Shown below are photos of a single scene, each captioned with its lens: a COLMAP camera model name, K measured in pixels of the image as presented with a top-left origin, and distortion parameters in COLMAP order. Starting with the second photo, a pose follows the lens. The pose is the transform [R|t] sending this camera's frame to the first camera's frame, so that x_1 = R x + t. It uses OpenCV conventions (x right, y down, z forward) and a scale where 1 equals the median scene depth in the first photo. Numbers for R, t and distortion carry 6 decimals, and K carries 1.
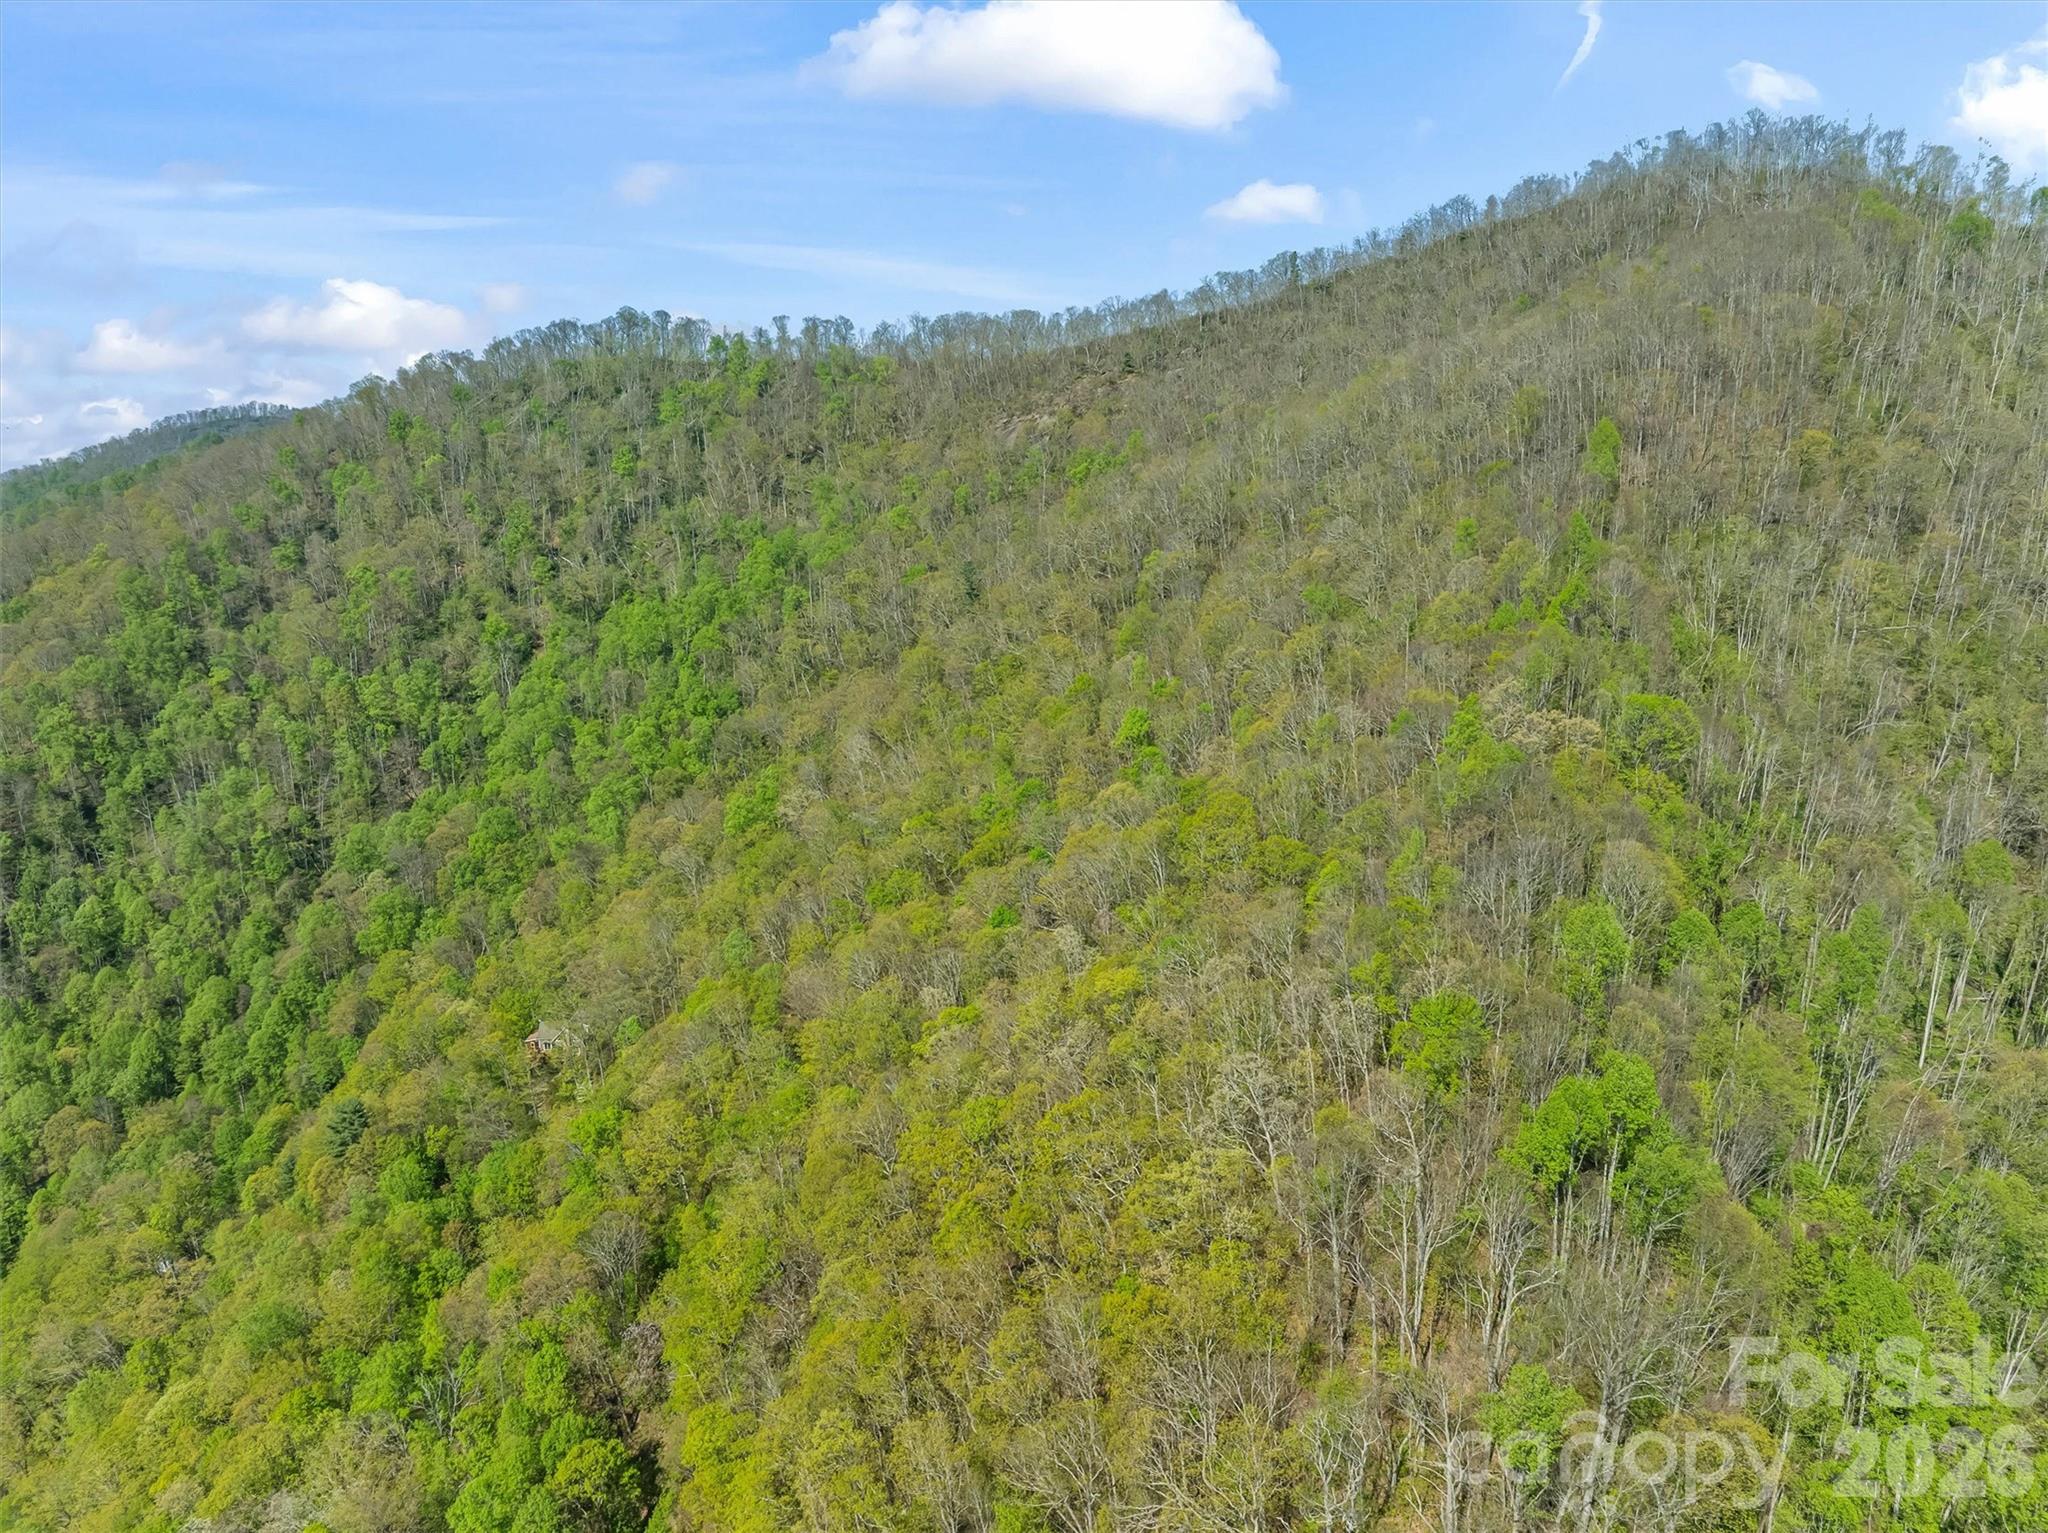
lens RADIAL K [[1419.3, 0, 1024.0], [0, 1419.3, 766.5], [0, 0, 1]] dist [-0.044989, 0.009108]
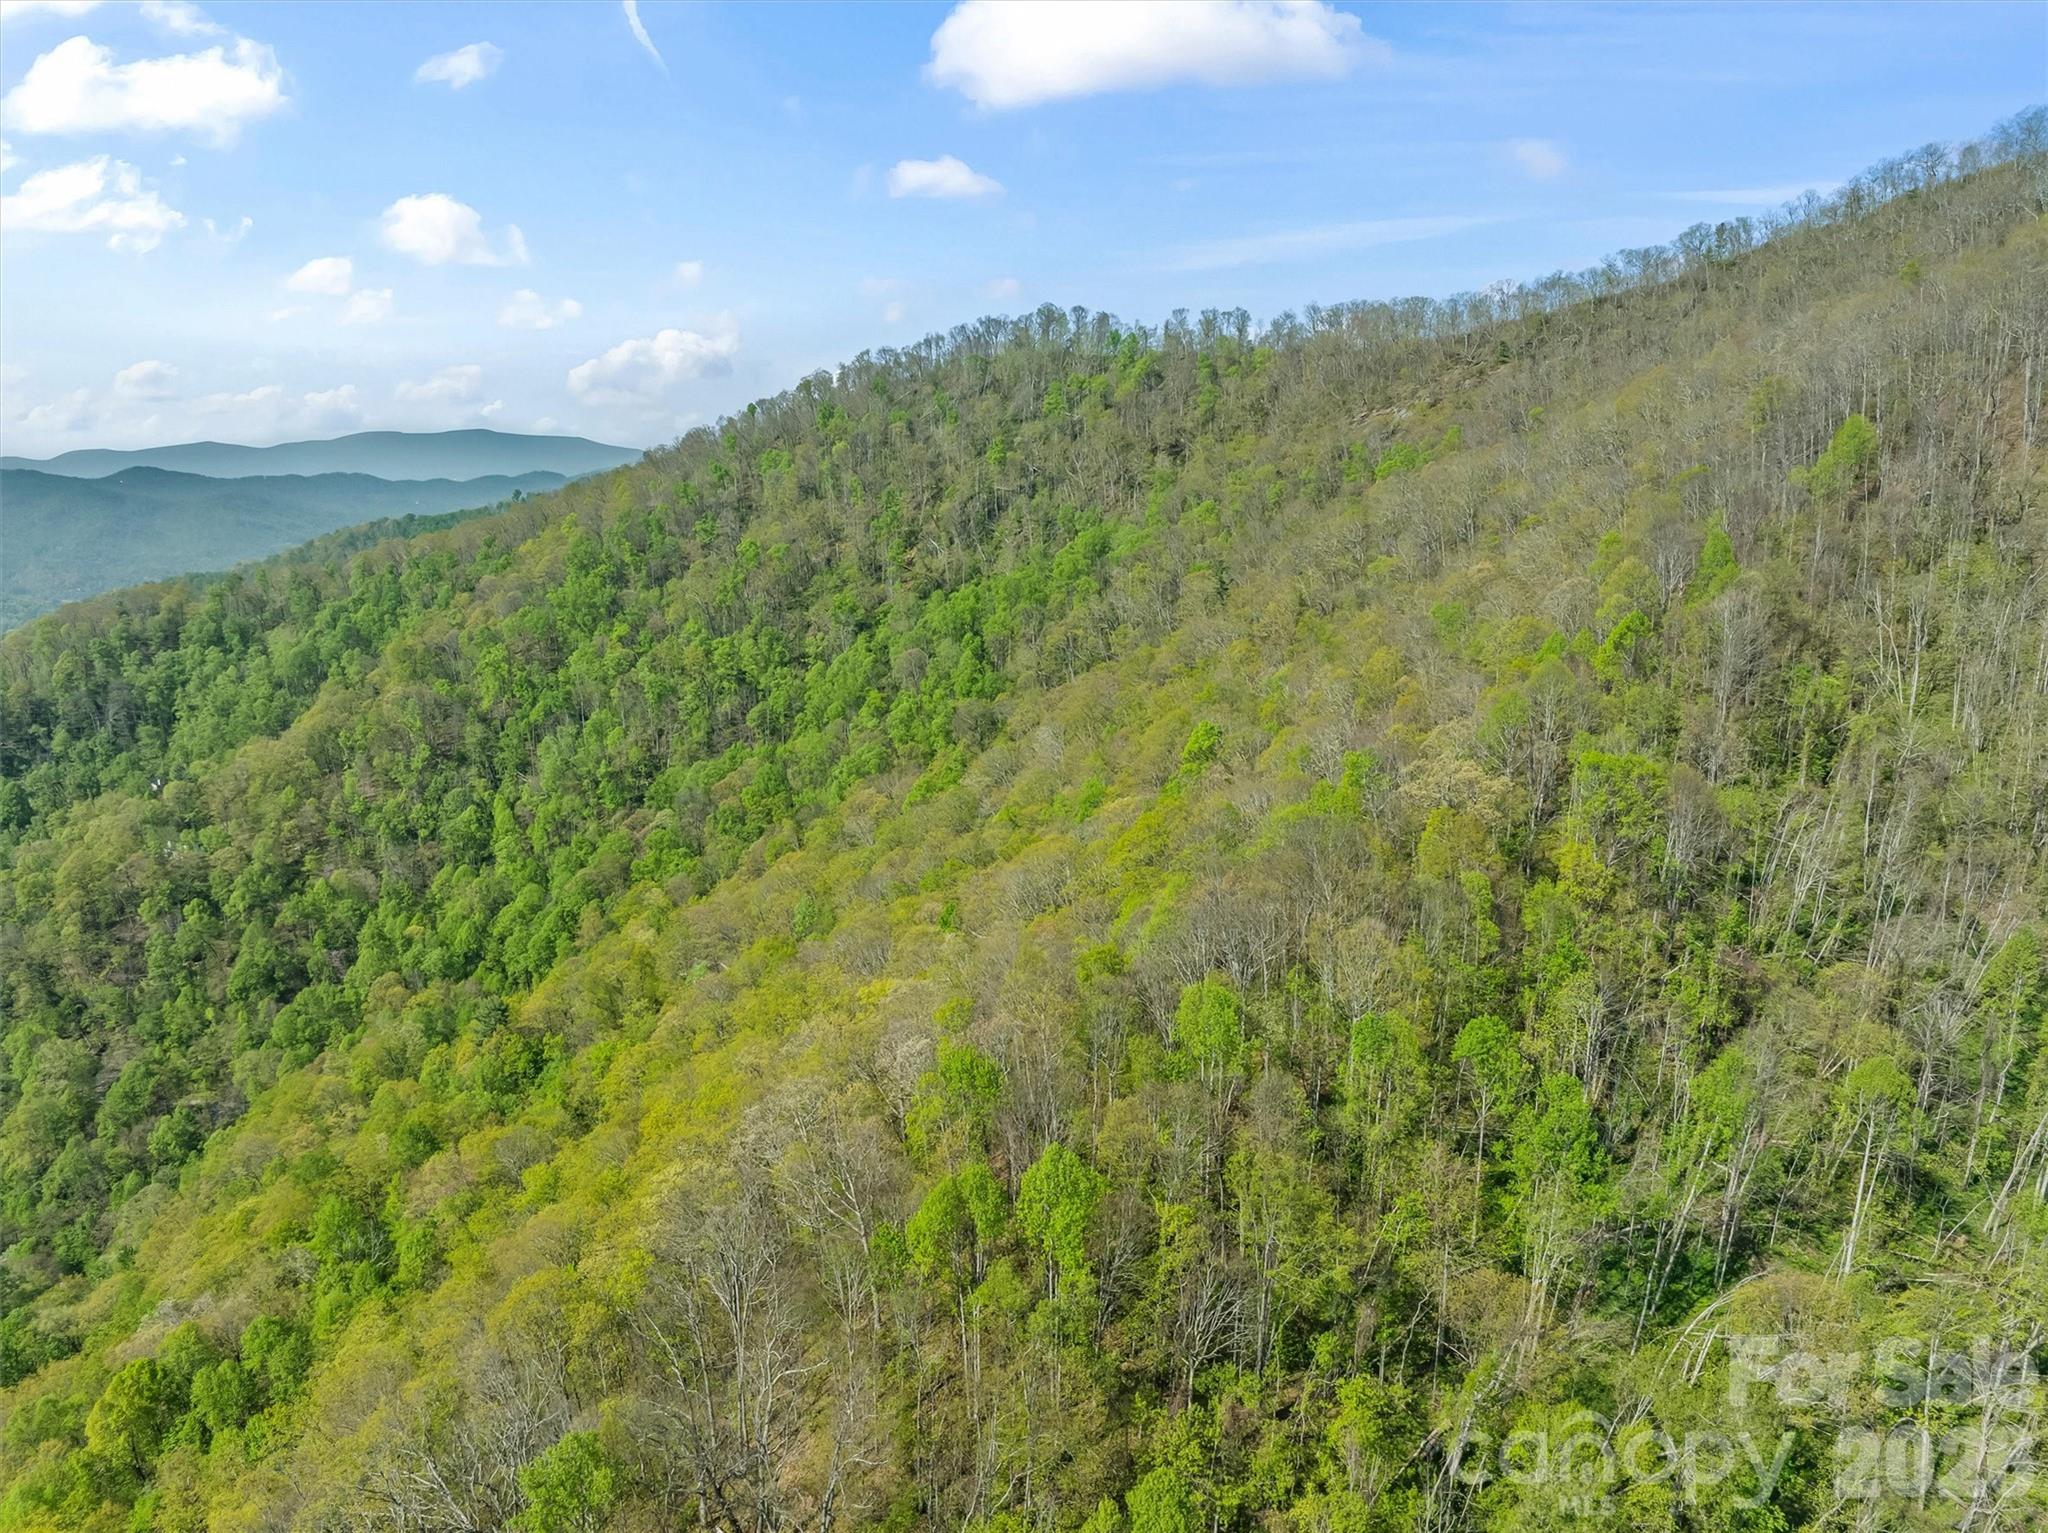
lens RADIAL K [[1419.3, 0, 1024.0], [0, 1419.3, 766.5], [0, 0, 1]] dist [-0.044989, 0.009108]
pose [[0.917553, 0.096612, -0.385697, 0.162918], [-0.095714, 0.995175, 0.021578, -0.008239], [0.385921, 0.017117, 0.922373, 0.045018]]
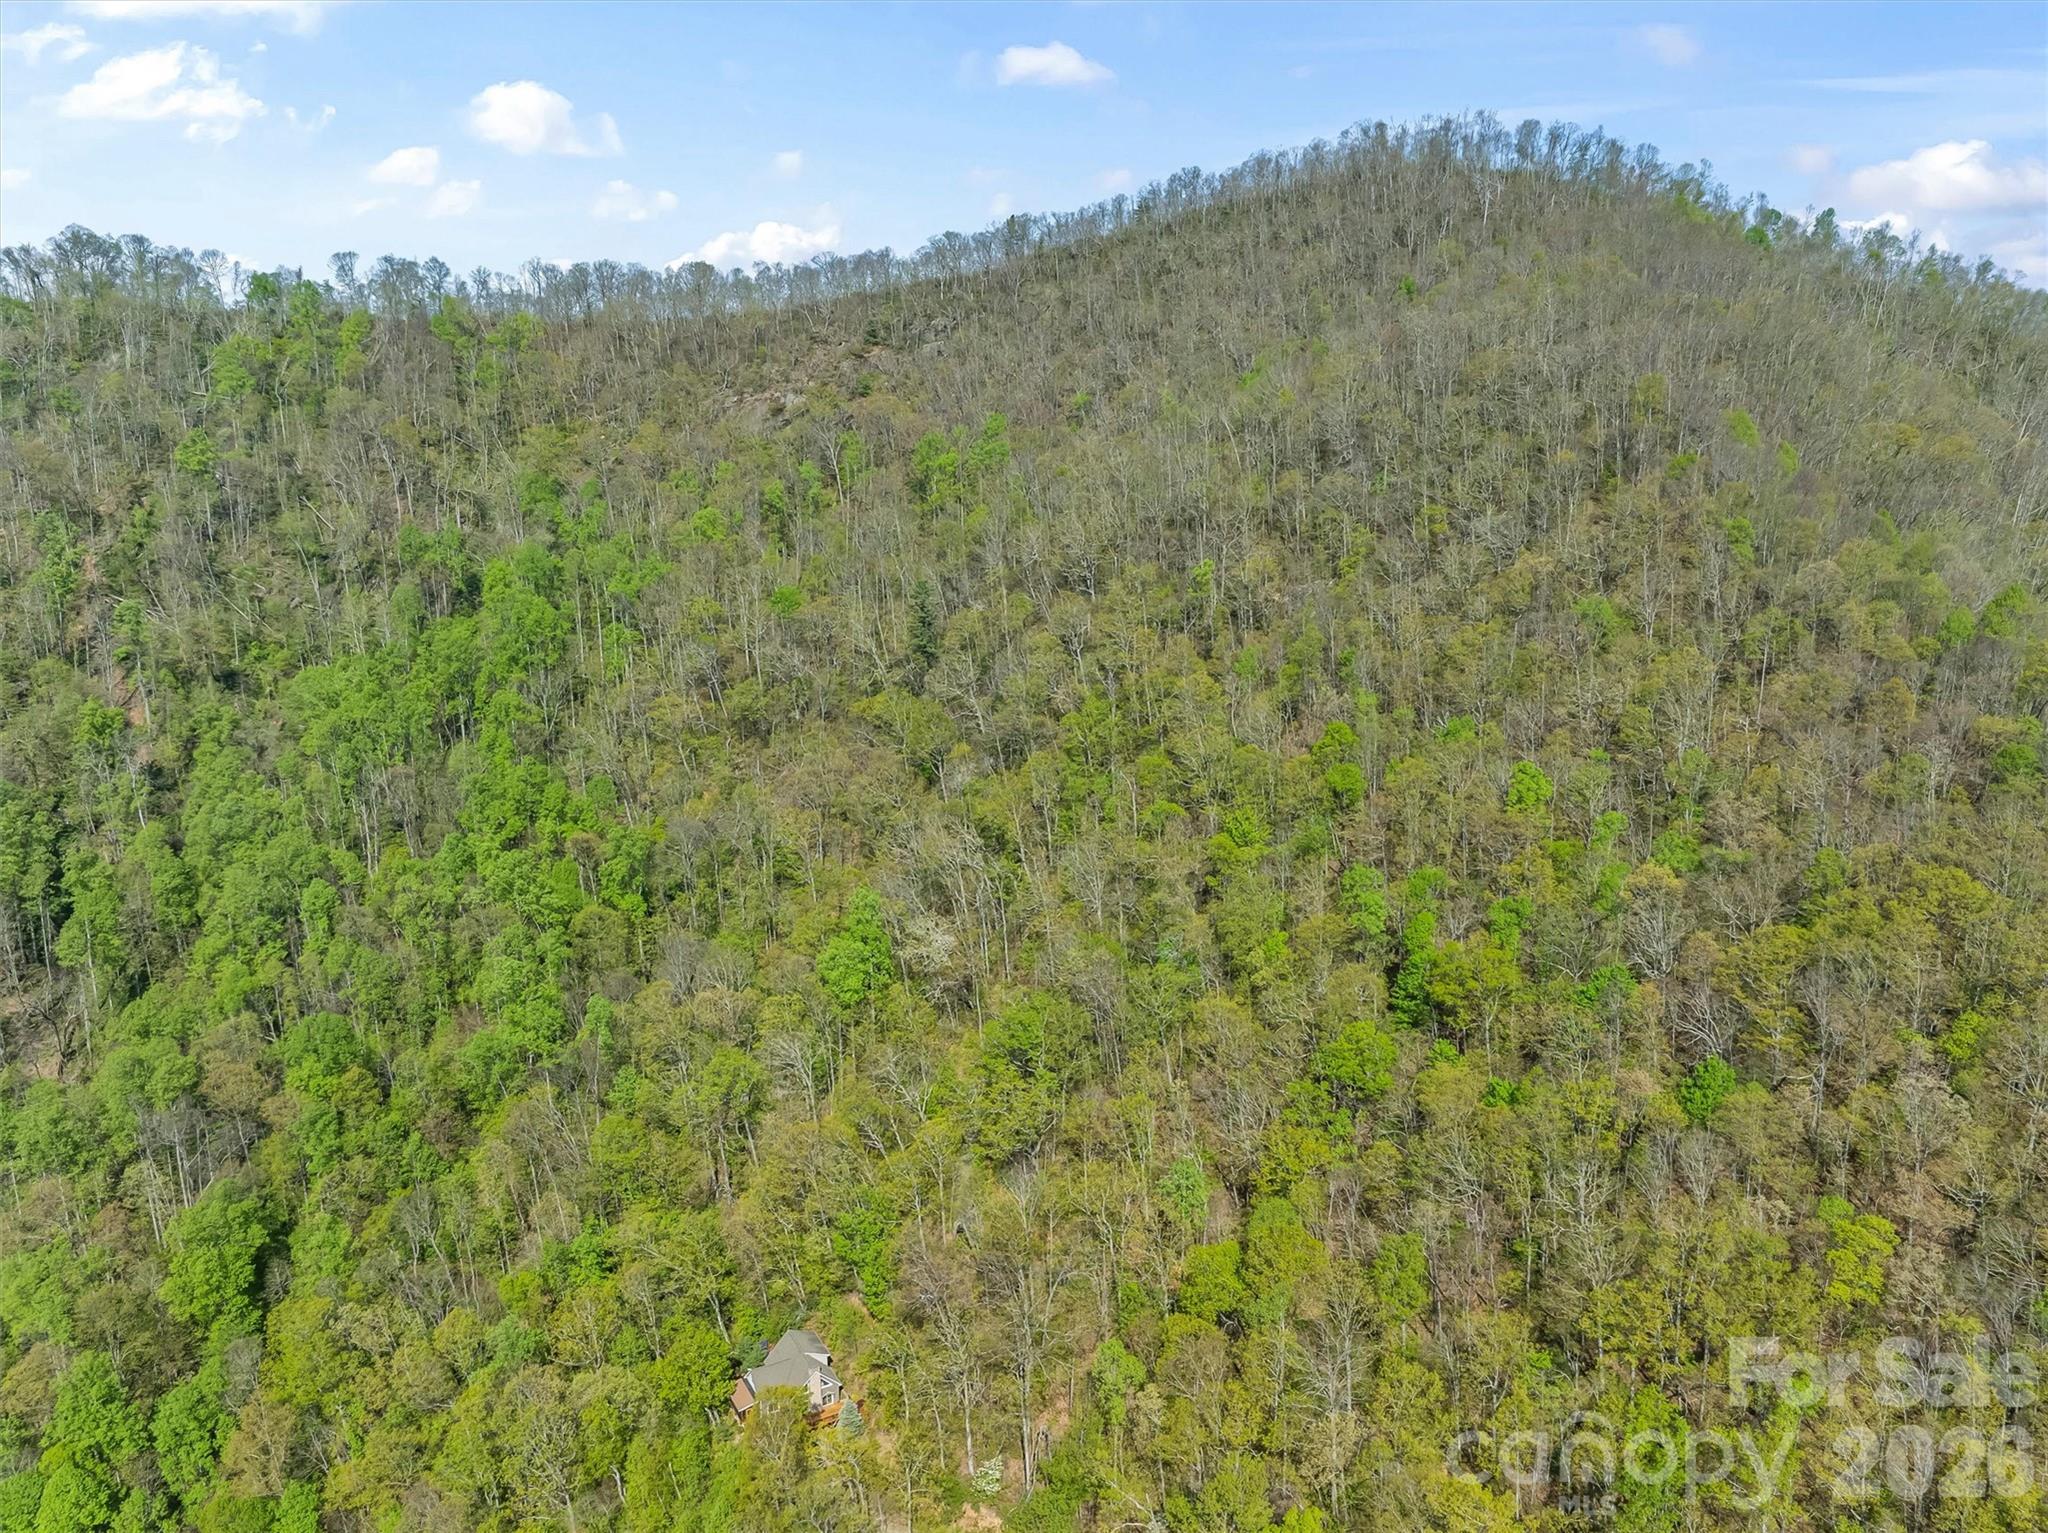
lens RADIAL K [[1419.3, 0, 1024.0], [0, 1419.3, 766.5], [0, 0, 1]] dist [-0.044989, 0.009108]
pose [[0.866389, -0.107388, 0.487685, -0.282931], [0.101992, 0.994071, 0.037700, -0.050989], [-0.488842, 0.017077, 0.872205, 0.225935]]
